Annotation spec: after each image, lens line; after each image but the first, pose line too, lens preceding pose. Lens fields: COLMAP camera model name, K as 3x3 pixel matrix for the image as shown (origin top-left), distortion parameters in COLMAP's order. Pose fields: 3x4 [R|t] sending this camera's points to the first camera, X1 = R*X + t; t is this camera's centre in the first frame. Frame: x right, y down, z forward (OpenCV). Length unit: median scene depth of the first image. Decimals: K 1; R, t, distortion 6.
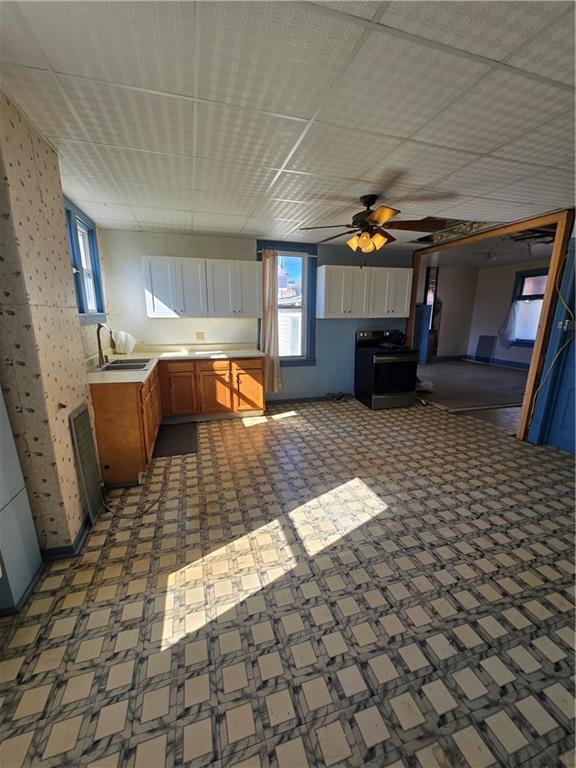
lens RADIAL K [[308.7, 0, 285.1], [0, 308.7, 382.8], [0, 0, 1]] dist [-0.000639, 0.000171]
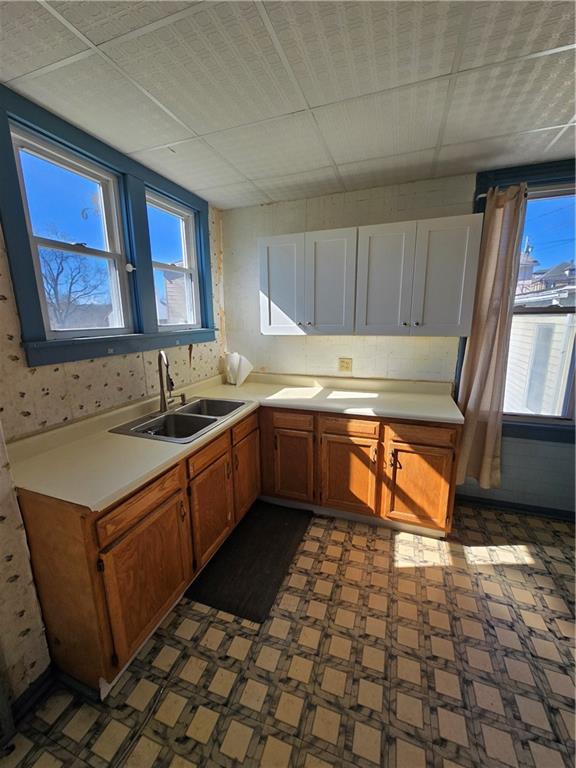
lens RADIAL K [[308.7, 0, 285.1], [0, 308.7, 382.8], [0, 0, 1]] dist [-0.000639, 0.000171]
pose [[0.797408, 0.109835, -0.593360, -0.011478], [-0.114356, 0.992983, 0.030127, -0.129878], [0.592505, 0.043831, 0.804373, 0.487796]]
